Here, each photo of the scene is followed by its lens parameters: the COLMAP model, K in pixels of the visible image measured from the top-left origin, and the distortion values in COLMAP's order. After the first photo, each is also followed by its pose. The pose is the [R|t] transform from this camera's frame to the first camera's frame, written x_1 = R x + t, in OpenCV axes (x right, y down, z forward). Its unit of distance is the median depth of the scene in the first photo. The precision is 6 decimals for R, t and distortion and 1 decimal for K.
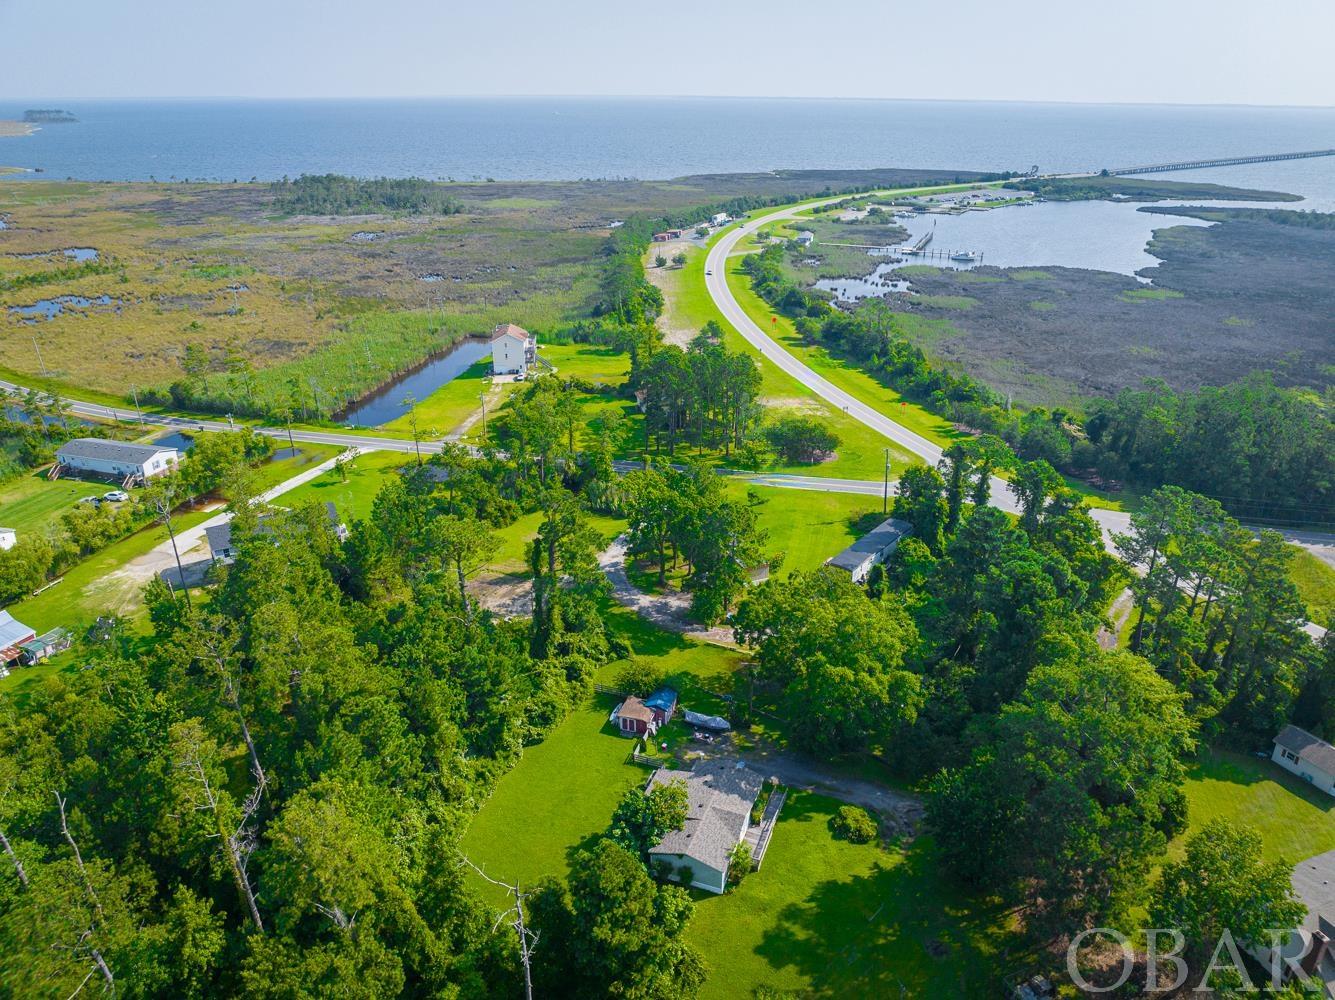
lens RADIAL K [[916.5, 0, 667.5], [0, 916.5, 500.0], [0, 0, 1]] dist [-0.047756, 0.025087]
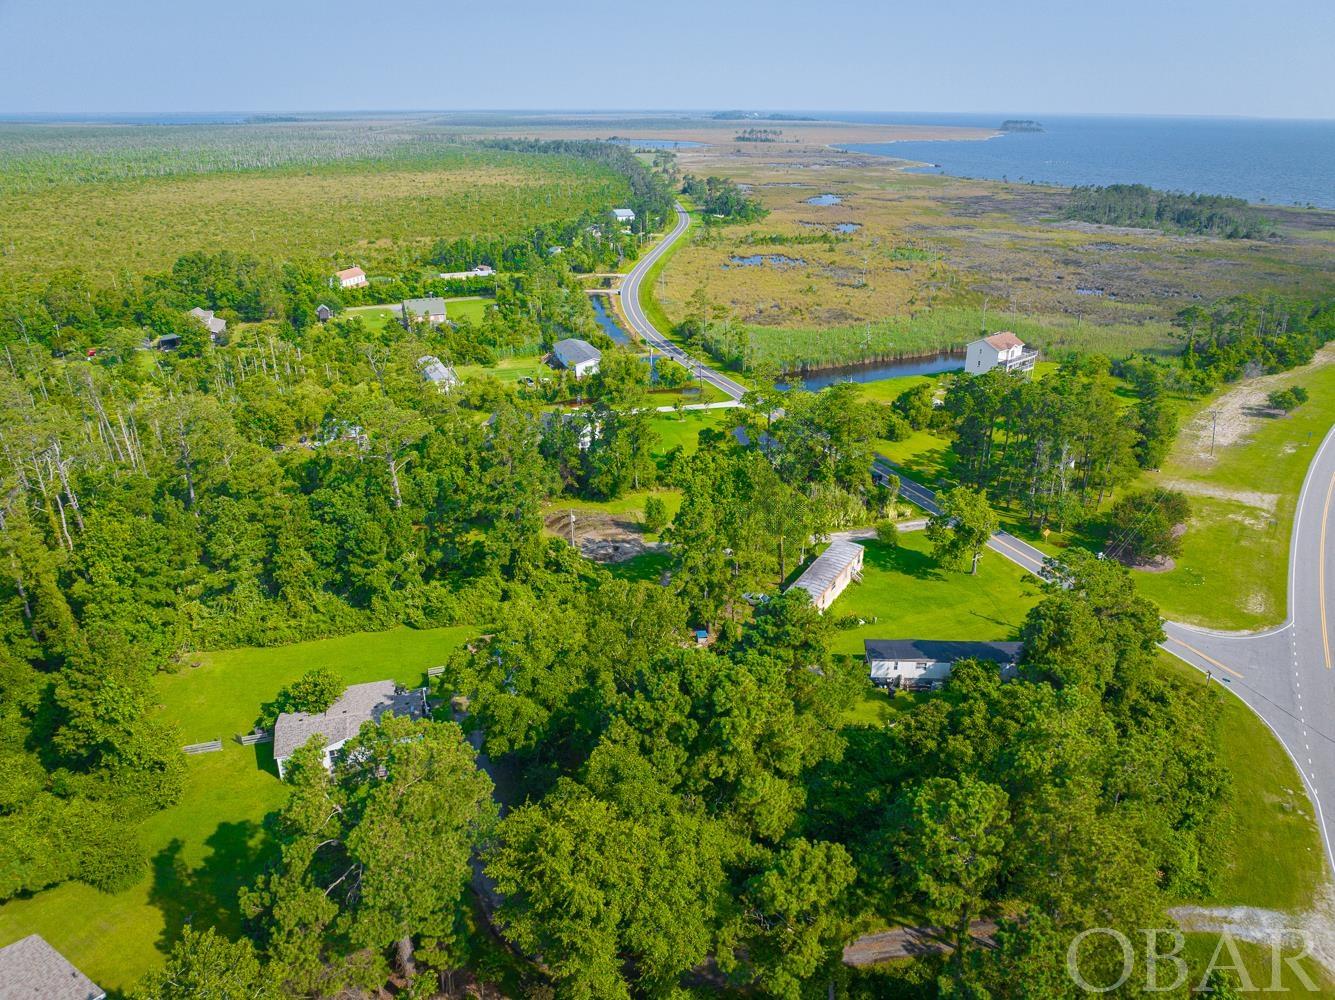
lens RADIAL K [[916.5, 0, 667.5], [0, 916.5, 500.0], [0, 0, 1]] dist [-0.047756, 0.025087]
pose [[0.589110, 0.324033, -0.740238, 0.463022], [-0.336871, 0.931157, 0.139511, -0.074167], [0.734484, 0.167177, 0.657711, 0.278237]]
